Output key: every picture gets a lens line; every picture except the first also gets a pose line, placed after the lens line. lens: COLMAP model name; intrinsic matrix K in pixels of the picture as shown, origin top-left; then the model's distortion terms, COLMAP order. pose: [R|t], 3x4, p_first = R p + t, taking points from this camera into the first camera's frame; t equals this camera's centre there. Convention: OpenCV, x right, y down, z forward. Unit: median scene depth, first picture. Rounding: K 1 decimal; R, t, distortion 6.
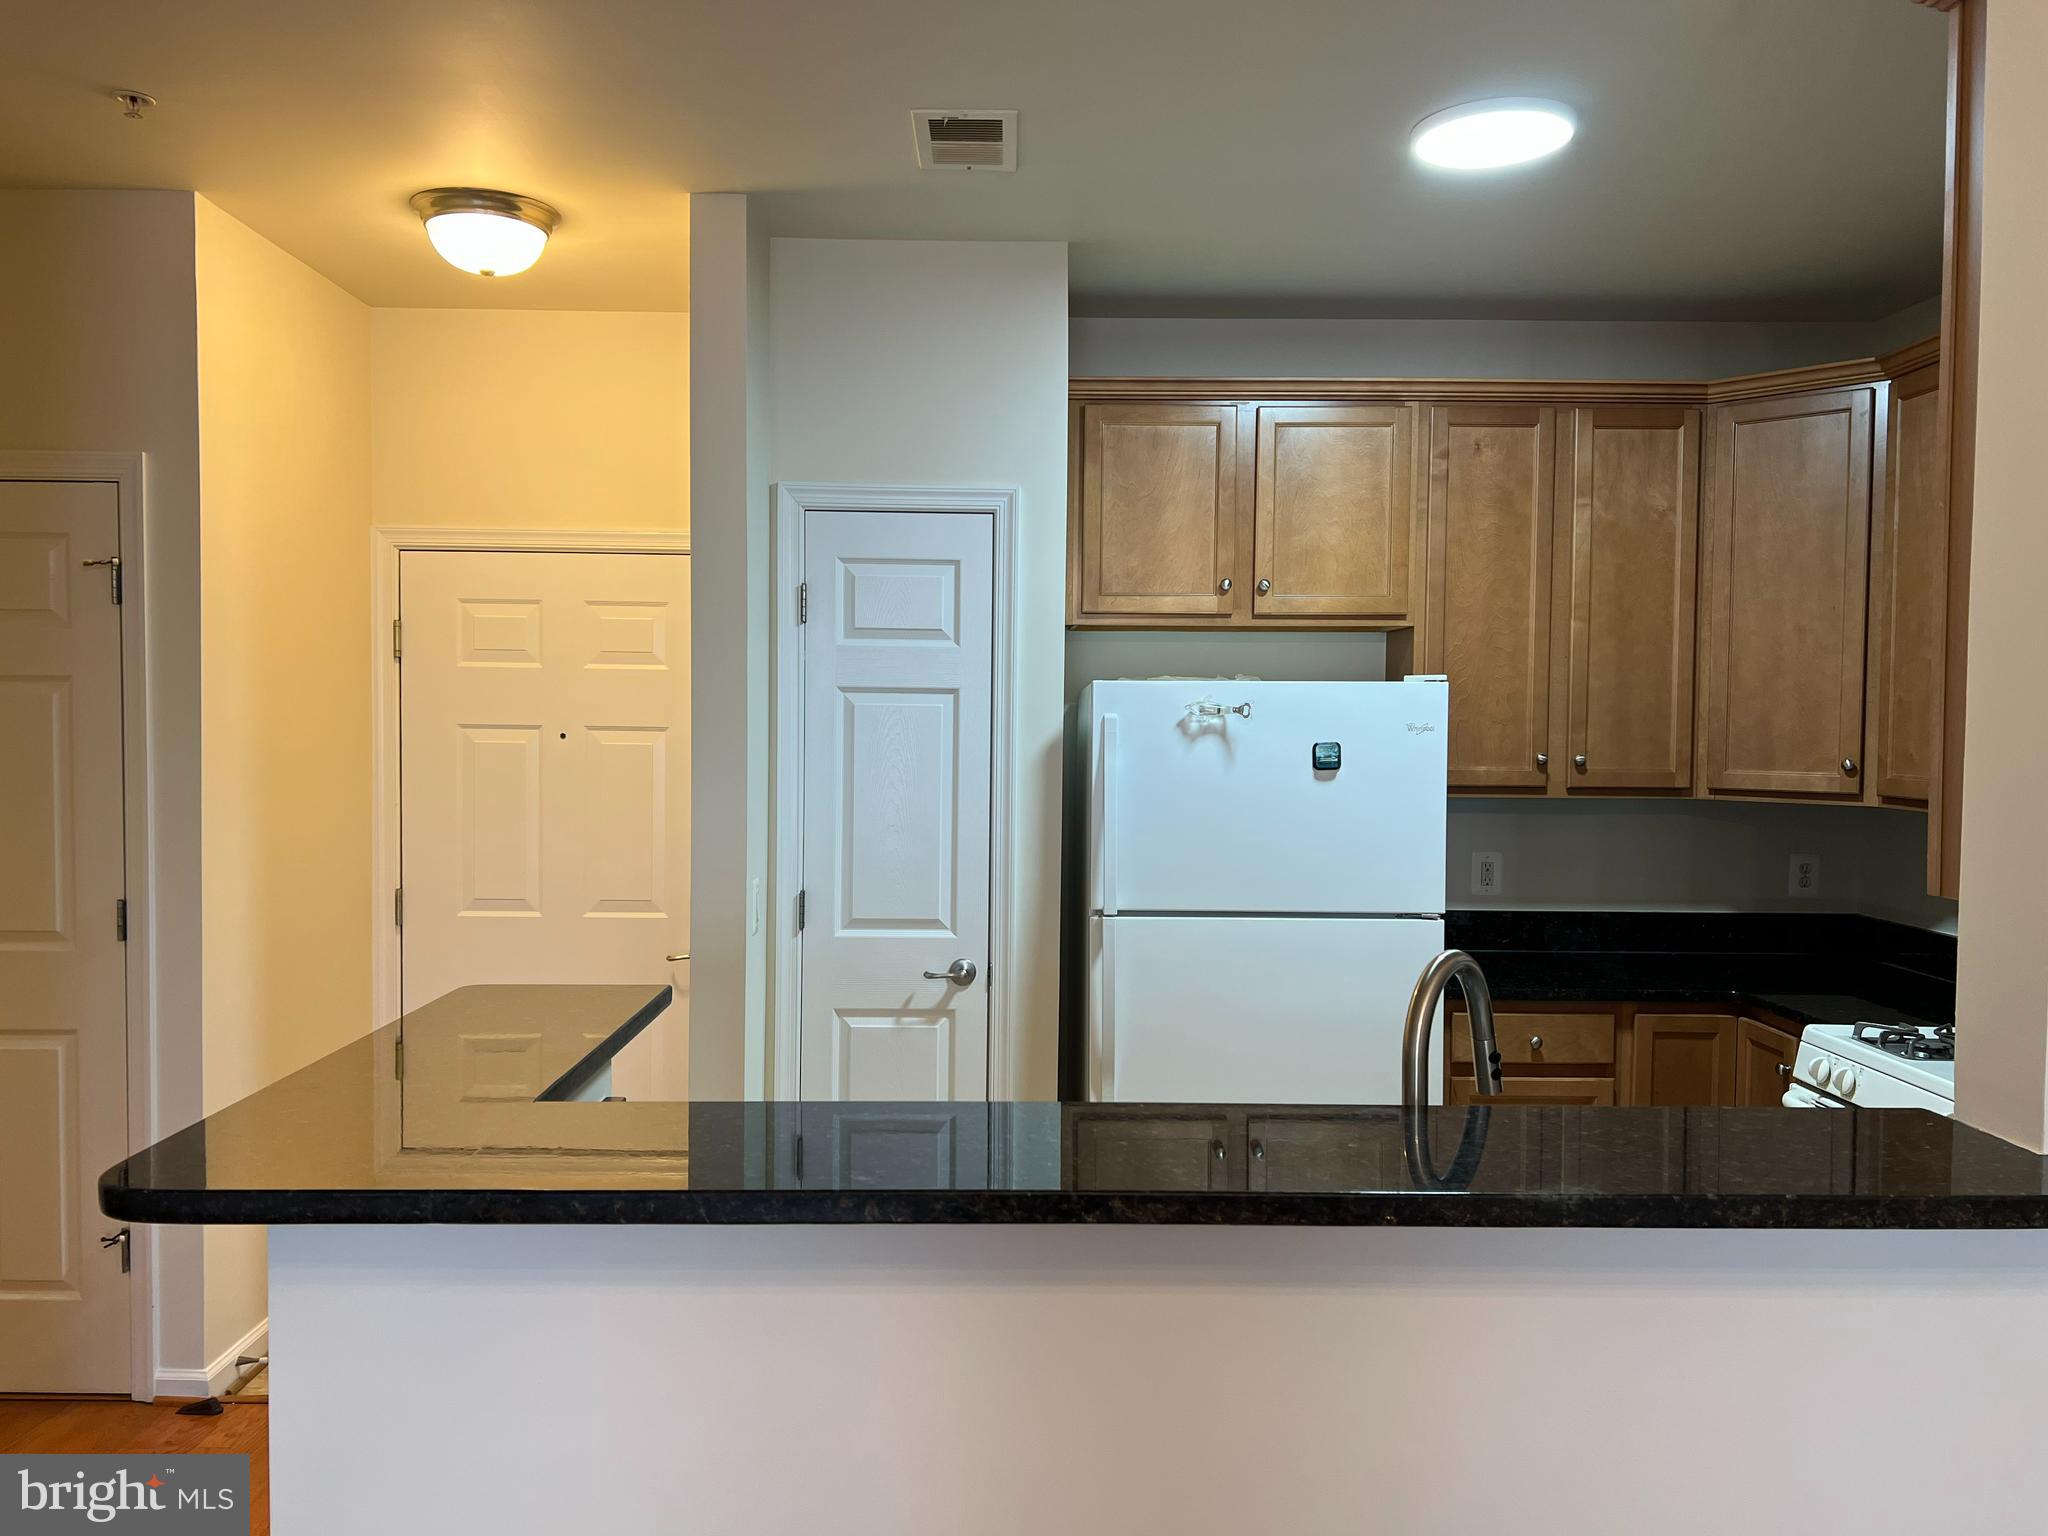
lens RADIAL K [[1529.7, 0, 1018.1], [0, 1529.7, 761.7], [0, 0, 1]] dist [0.071565, -0.073470]
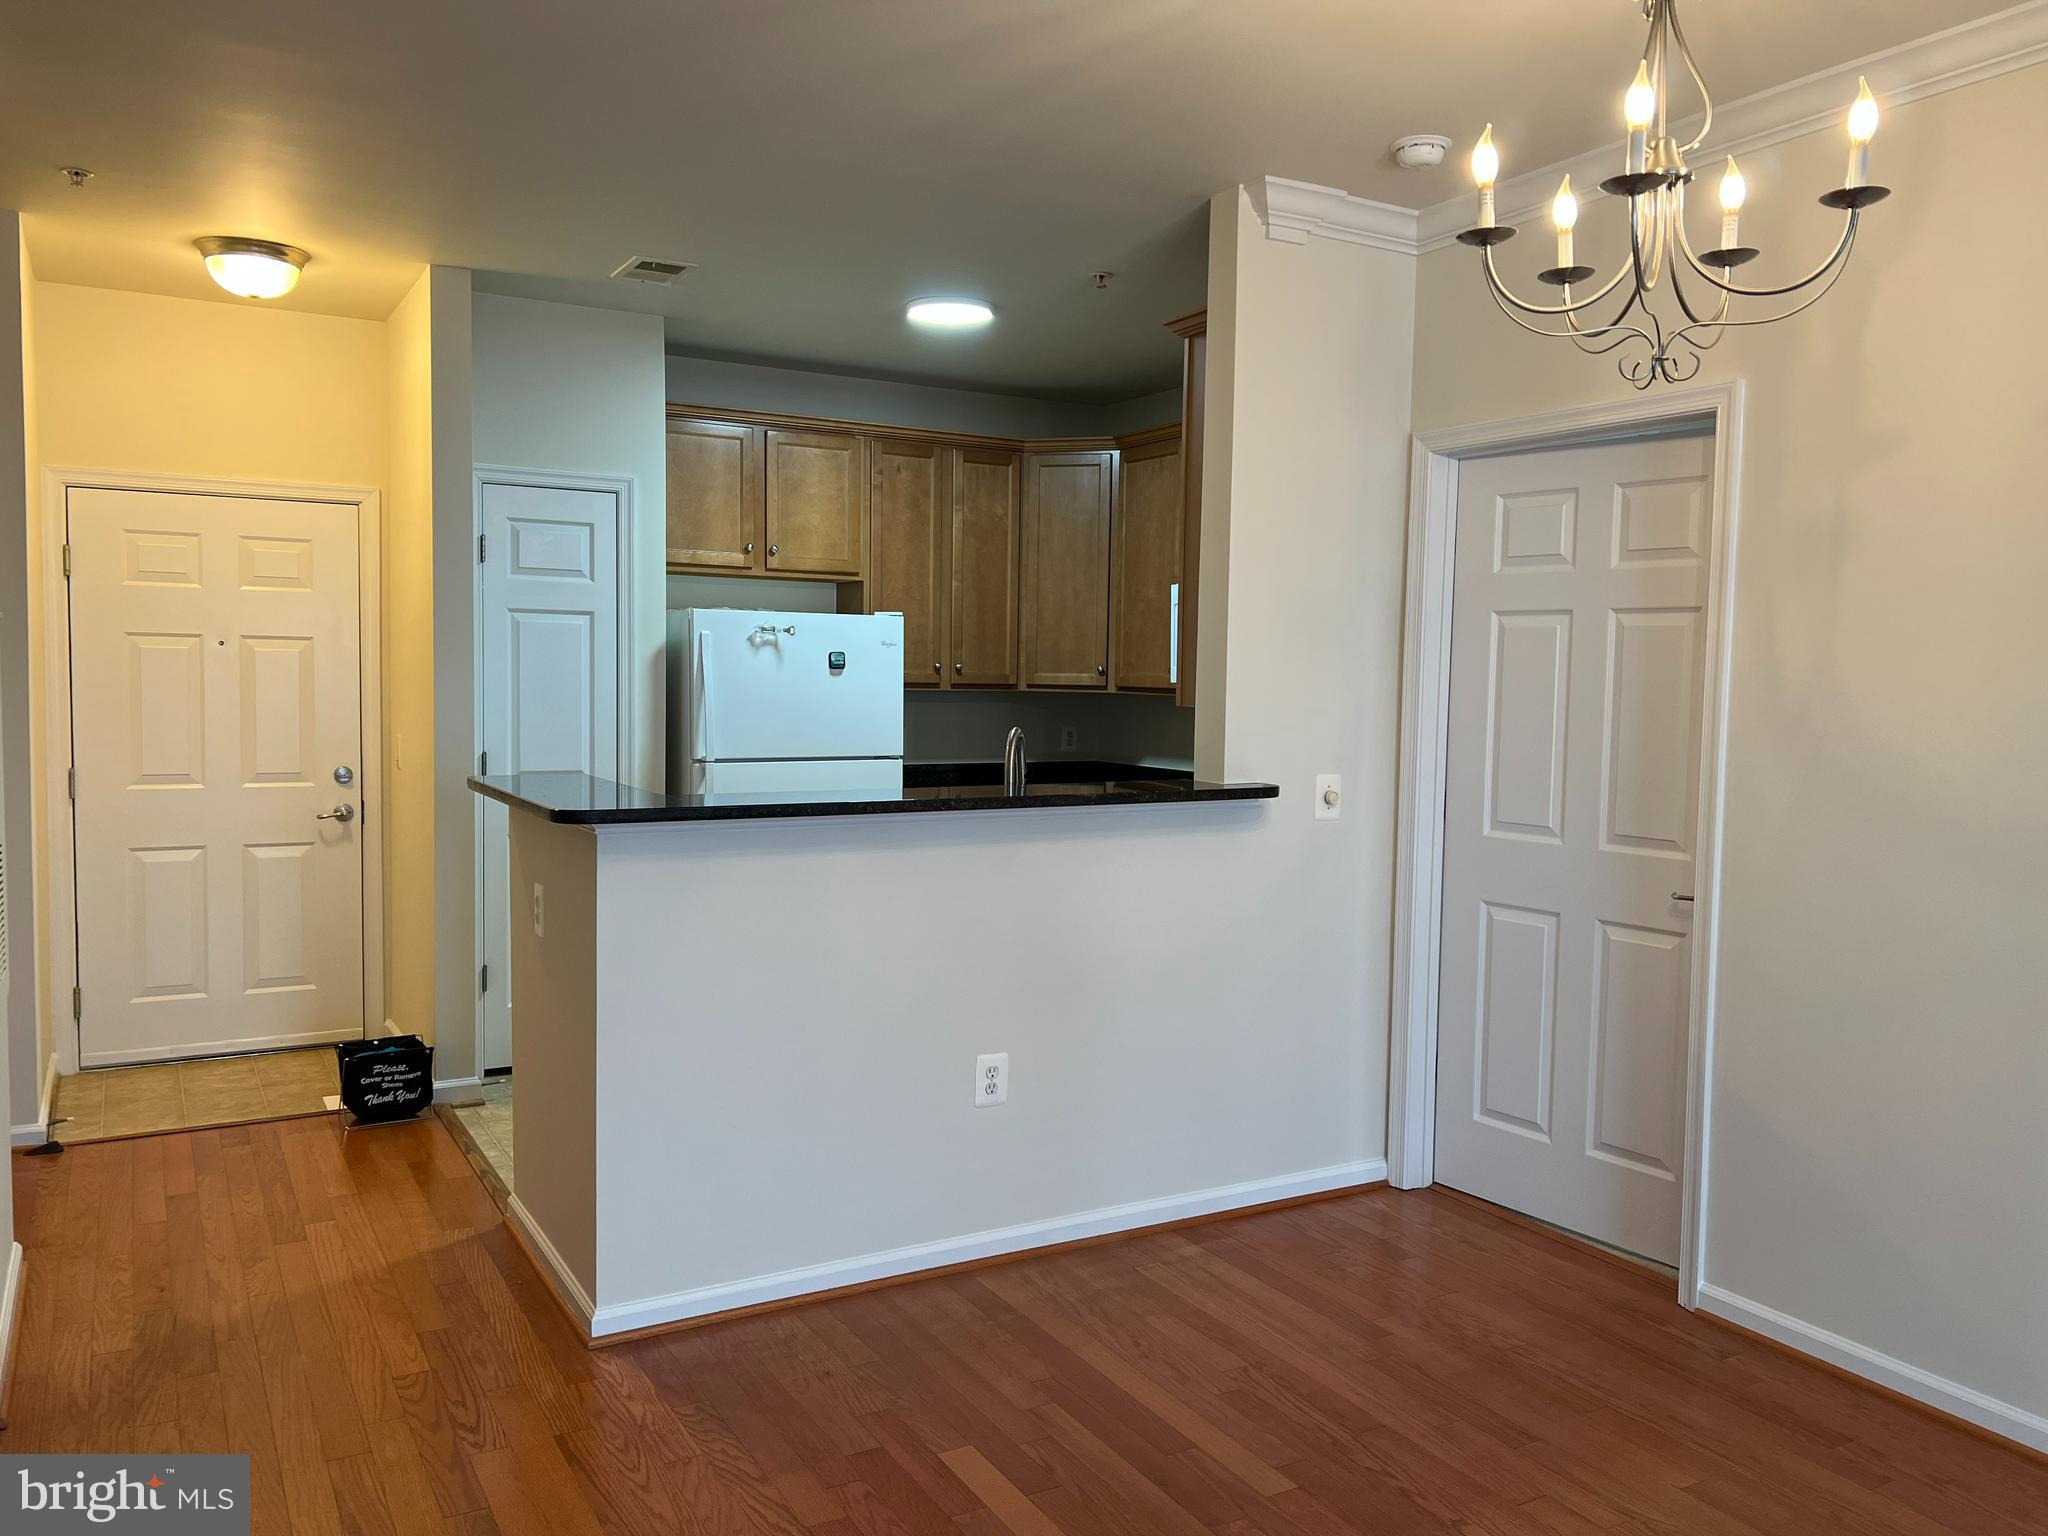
lens RADIAL K [[1519.4, 0, 1011.4], [0, 1519.4, 756.3], [0, 0, 1]] dist [0.108756, -0.190038]
pose [[0.877149, -0.021764, 0.479726, -0.364157], [0.005441, 0.999359, 0.035391, 0.037300], [-0.480188, -0.028433, 0.876705, -0.442820]]
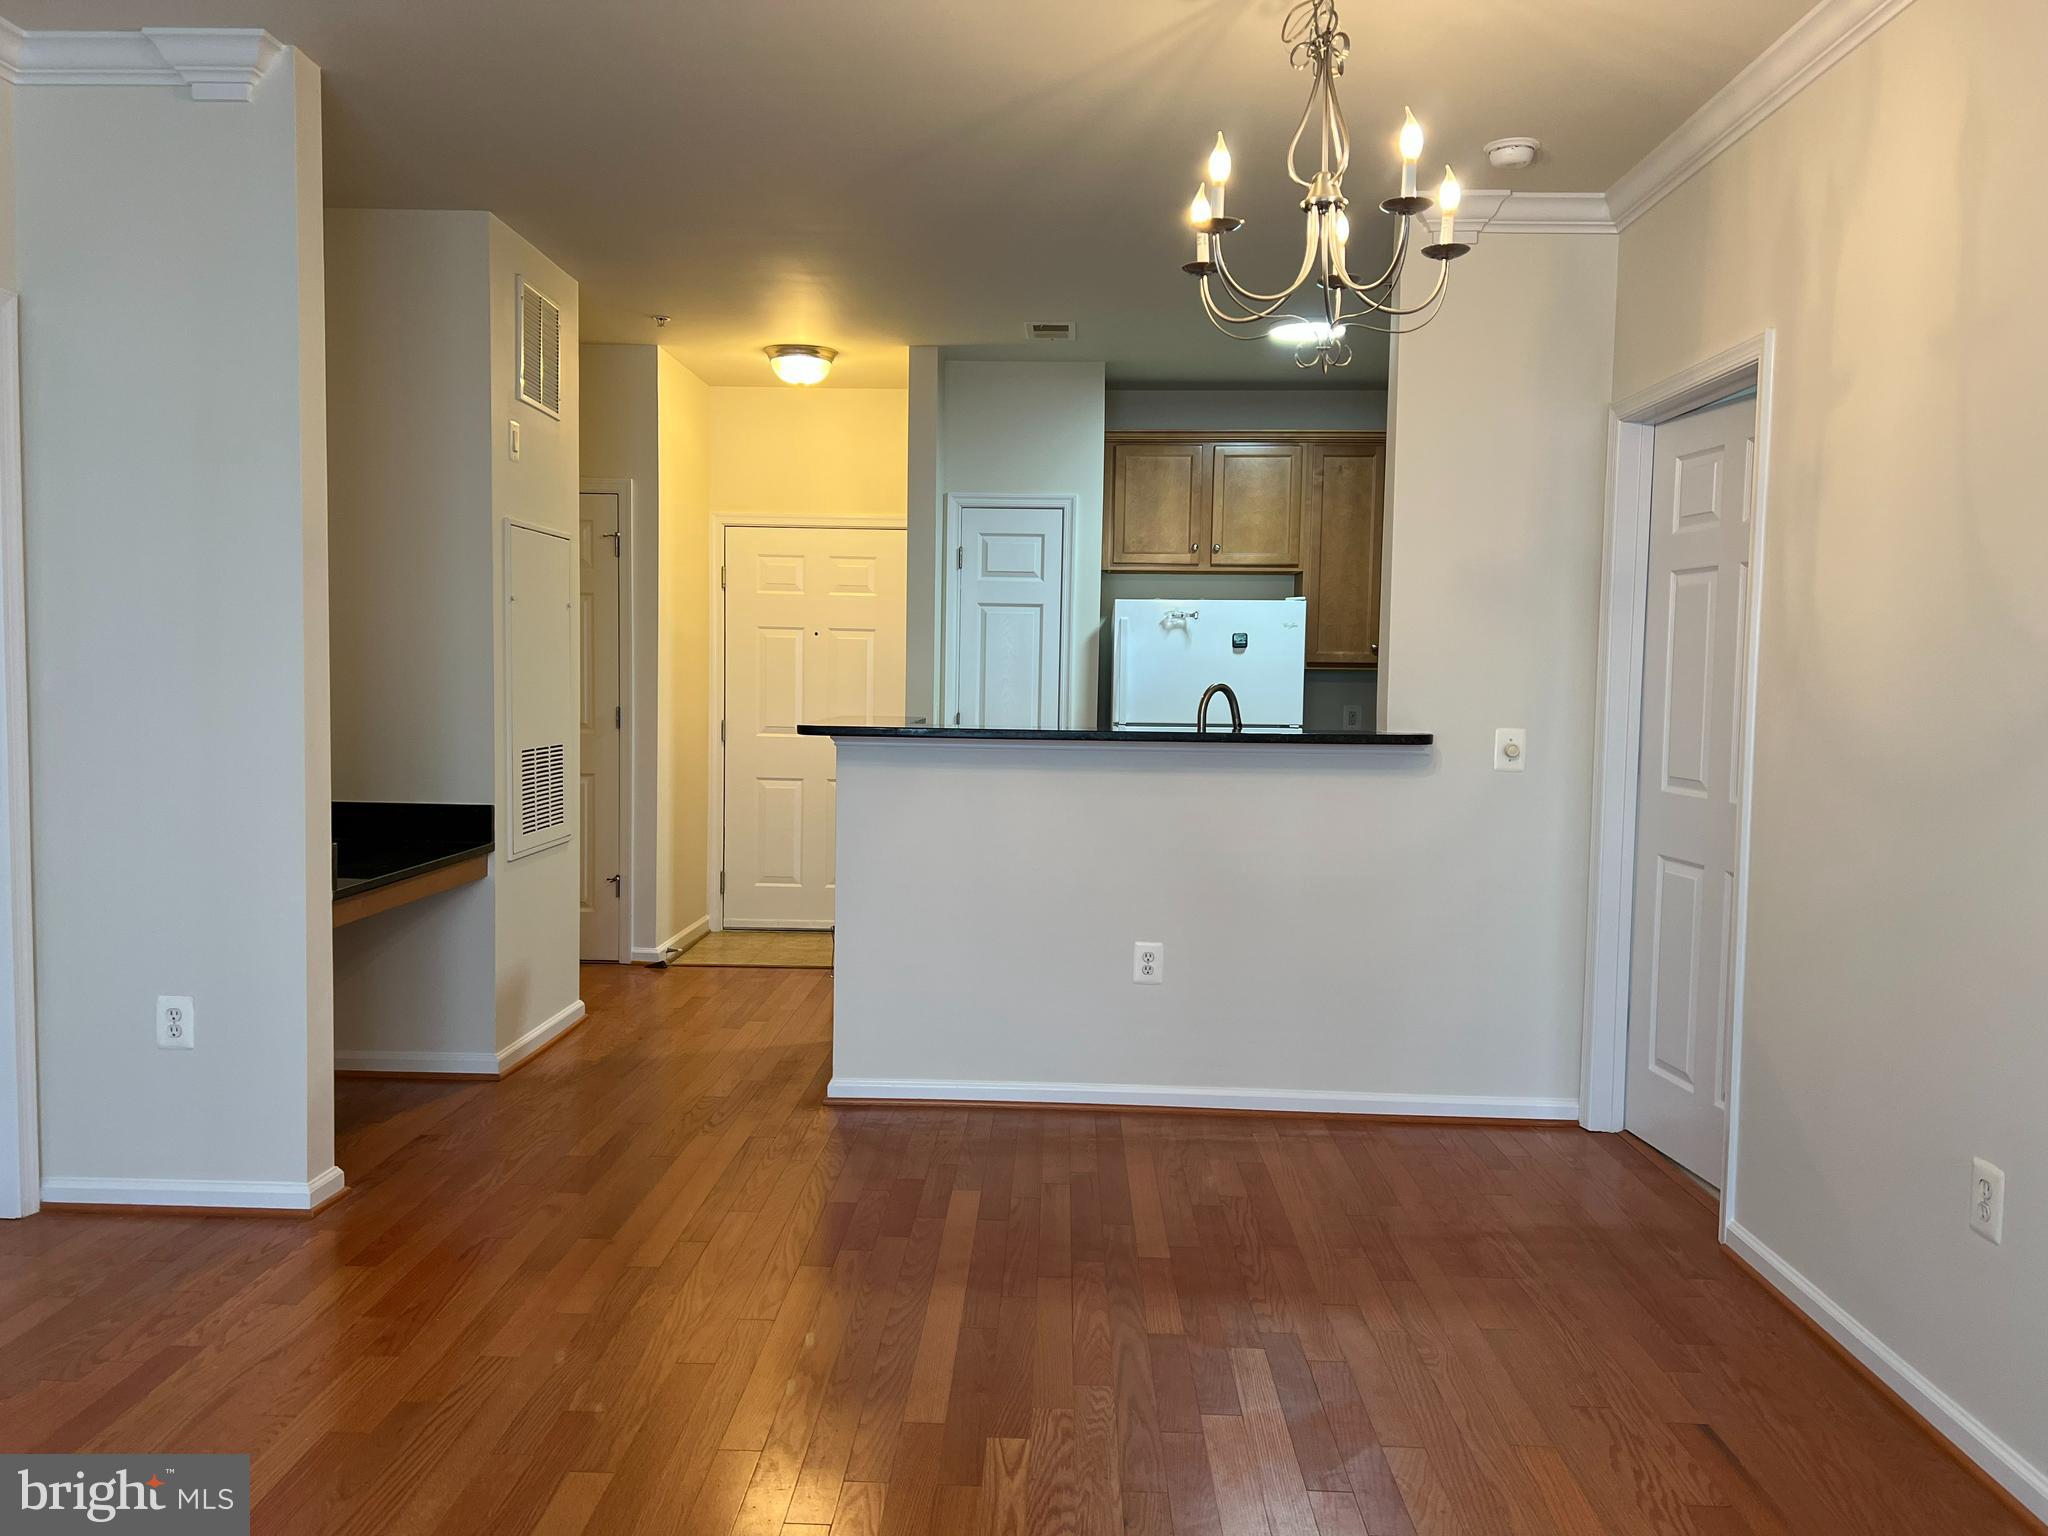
lens RADIAL K [[1519.4, 0, 1011.4], [0, 1519.4, 756.3], [0, 0, 1]] dist [0.108756, -0.190038]
pose [[0.998458, 0.010294, -0.054548, 0.023013], [-0.008907, 0.999632, 0.025606, 0.082275], [0.054792, -0.025081, 0.998183, -0.774441]]
